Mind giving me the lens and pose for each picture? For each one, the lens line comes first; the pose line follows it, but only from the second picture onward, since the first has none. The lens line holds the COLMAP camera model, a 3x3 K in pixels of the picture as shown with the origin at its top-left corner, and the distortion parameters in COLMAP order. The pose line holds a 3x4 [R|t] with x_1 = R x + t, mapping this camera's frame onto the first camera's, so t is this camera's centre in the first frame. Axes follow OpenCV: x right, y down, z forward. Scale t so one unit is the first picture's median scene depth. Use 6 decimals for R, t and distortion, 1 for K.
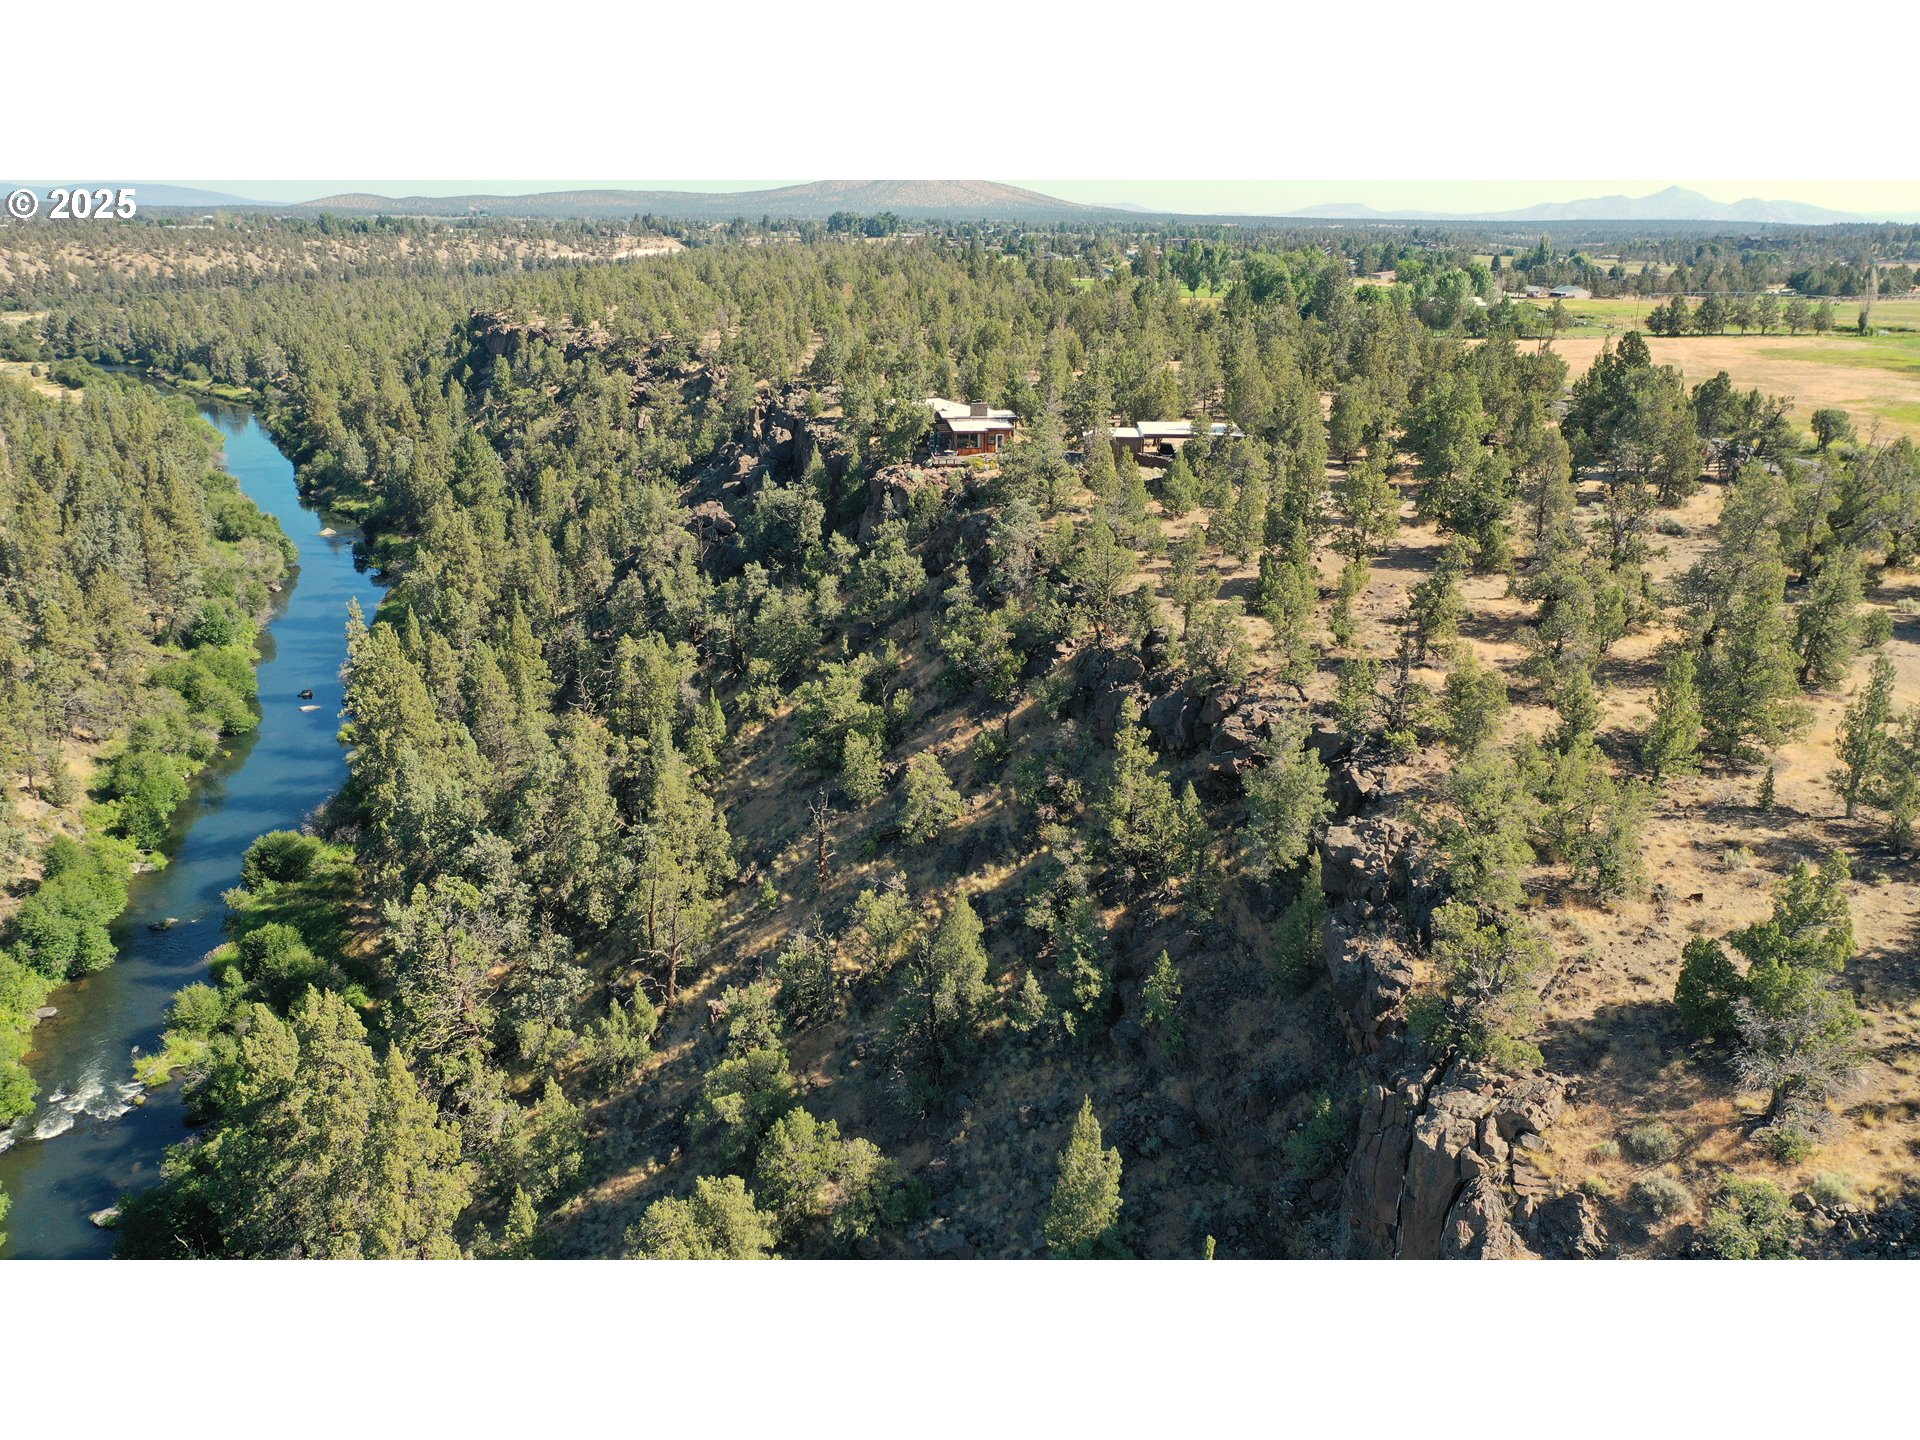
lens RADIAL K [[1521.5, 0, 960.0], [0, 1521.5, 720.0], [0, 0, 1]] dist [-0.001115, -0.001803]
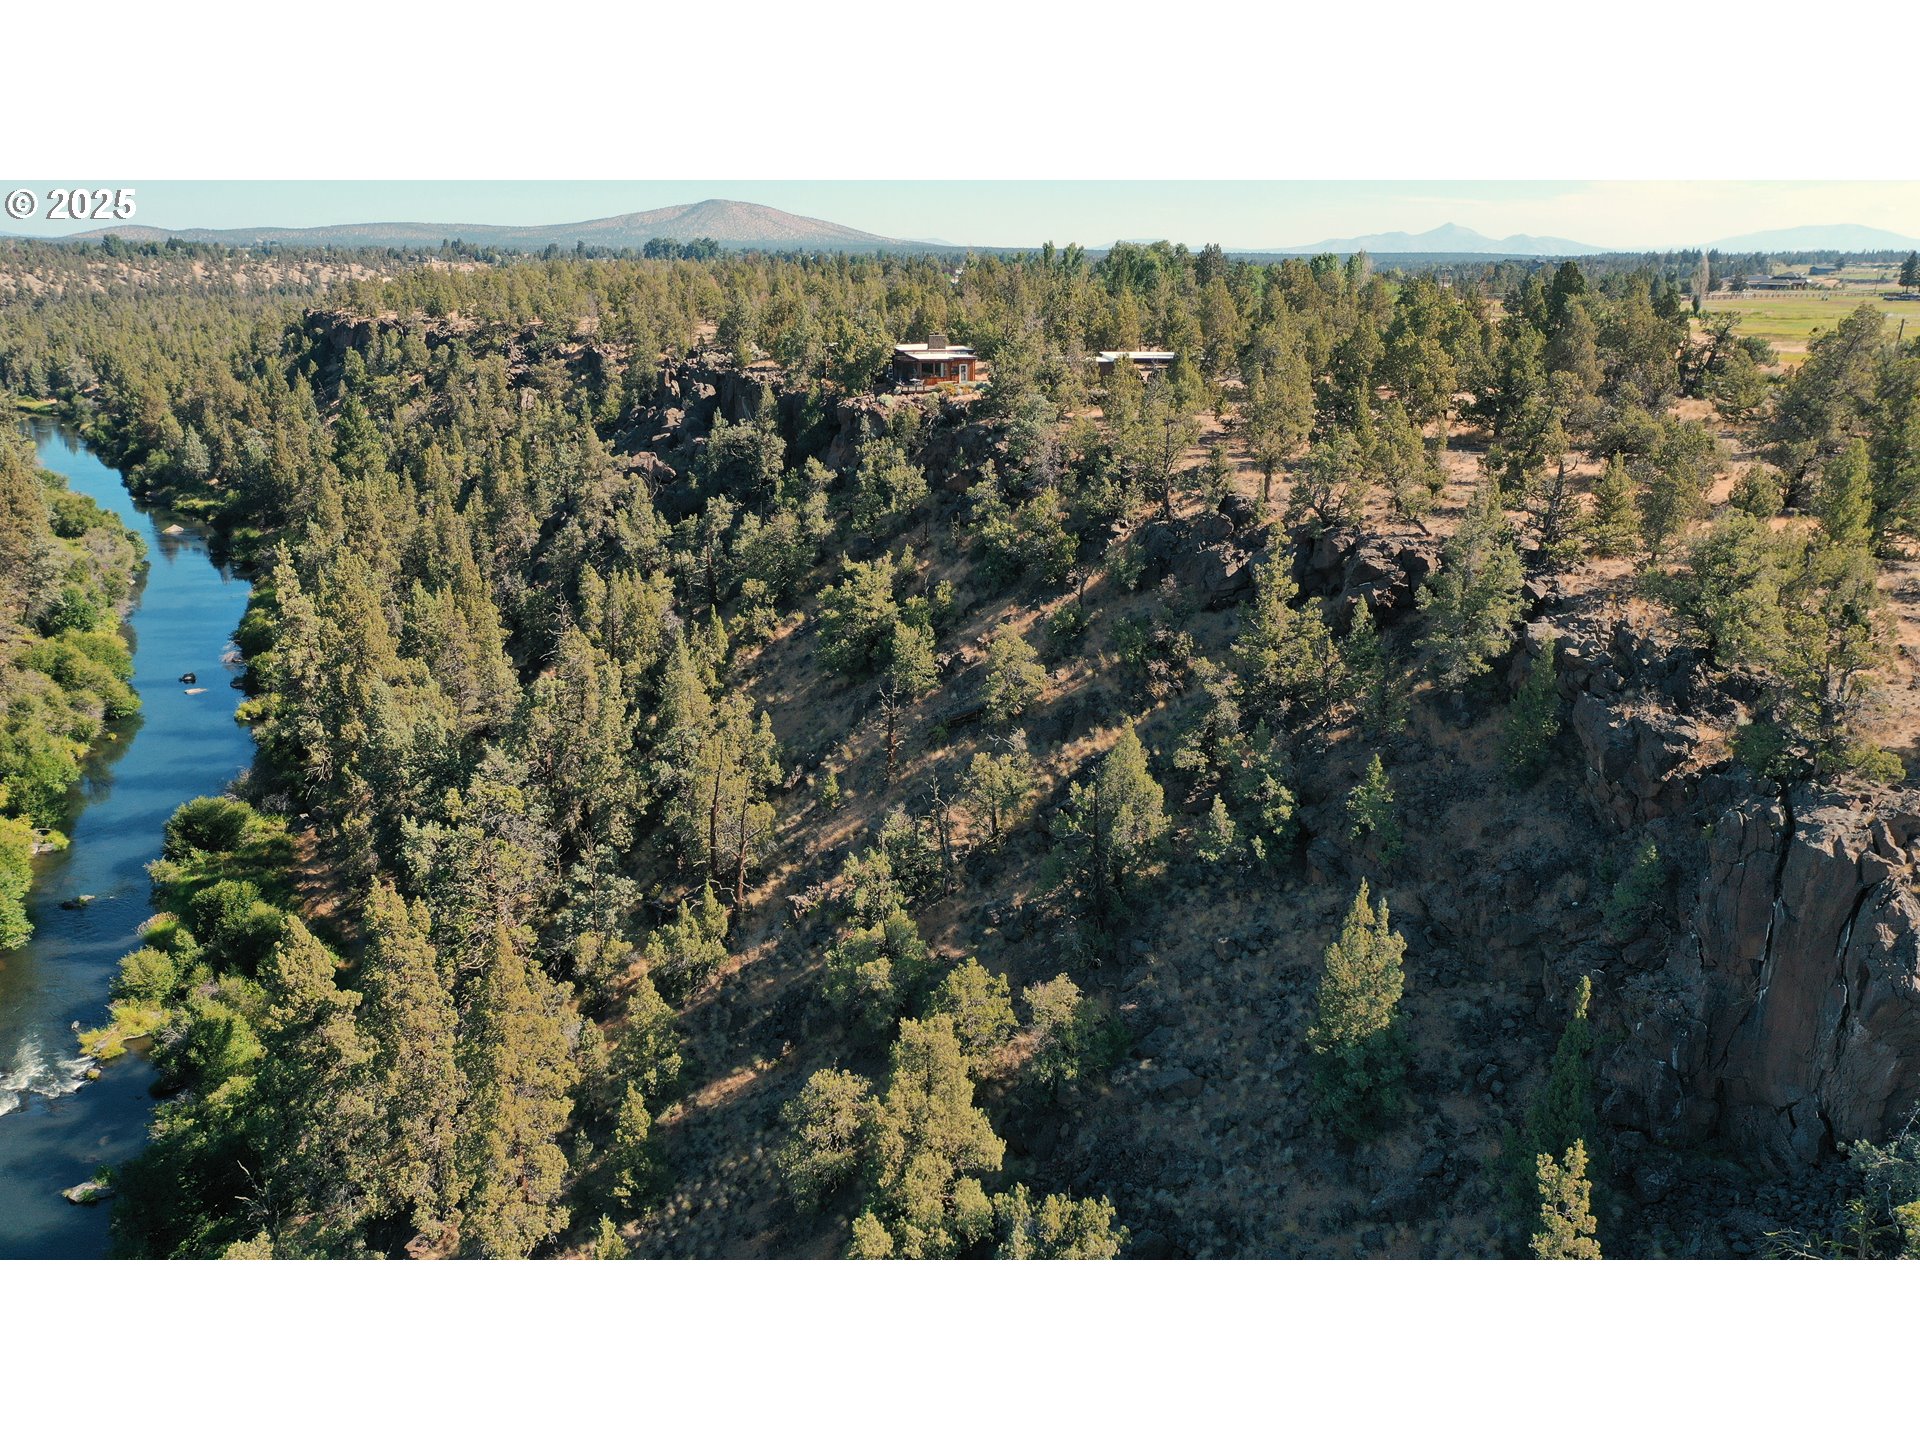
lens RADIAL K [[1521.5, 0, 960.0], [0, 1521.5, 720.0], [0, 0, 1]] dist [-0.001115, -0.001803]
pose [[0.992439, -0.035633, 0.117451, -0.124203], [0.038331, 0.999049, -0.020791, 0.075244], [-0.116599, 0.025136, 0.992861, 0.051284]]
